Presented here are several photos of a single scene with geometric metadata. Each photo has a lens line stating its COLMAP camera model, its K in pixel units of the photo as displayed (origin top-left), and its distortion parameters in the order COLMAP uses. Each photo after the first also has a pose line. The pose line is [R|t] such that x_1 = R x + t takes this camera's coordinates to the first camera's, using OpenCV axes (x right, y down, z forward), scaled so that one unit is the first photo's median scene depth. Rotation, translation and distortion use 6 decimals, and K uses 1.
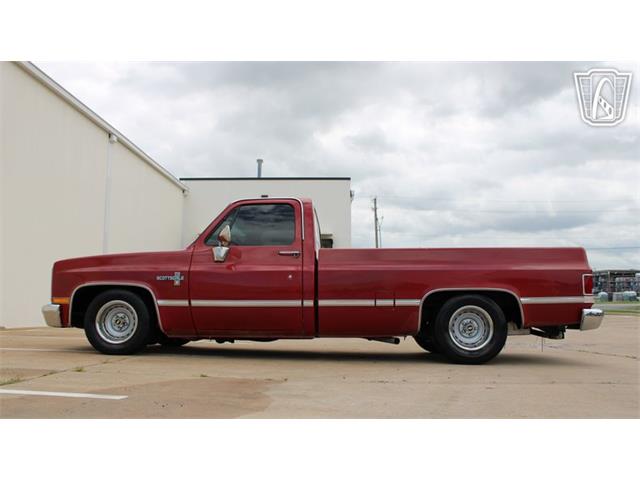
lens RADIAL K [[548.5, 0, 319.8], [0, 548.5, 235.9], [0, 0, 1]] dist [-0.161684, 0.147100]
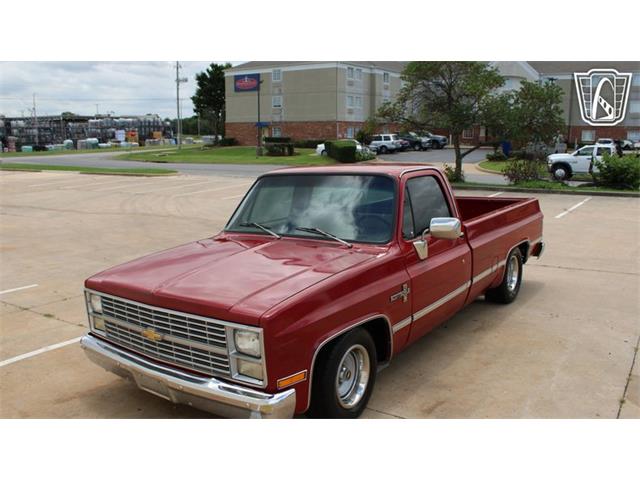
lens RADIAL K [[548.5, 0, 319.8], [0, 548.5, 235.9], [0, 0, 1]] dist [-0.161684, 0.147100]
pose [[0.559354, -0.156563, 0.814009, -0.926959], [-0.088841, 0.965022, 0.246656, -0.171898], [-0.824154, -0.210285, 0.525880, 0.716018]]
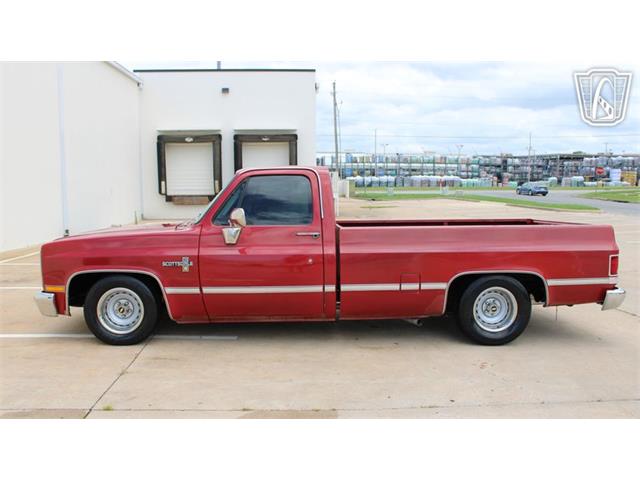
lens RADIAL K [[548.5, 0, 319.8], [0, 548.5, 235.9], [0, 0, 1]] dist [-0.161684, 0.147100]
pose [[0.996316, -0.015611, 0.084321, -0.114279], [-0.003328, 0.975511, 0.219925, -0.168791], [-0.085690, -0.219396, 0.971866, 0.104388]]
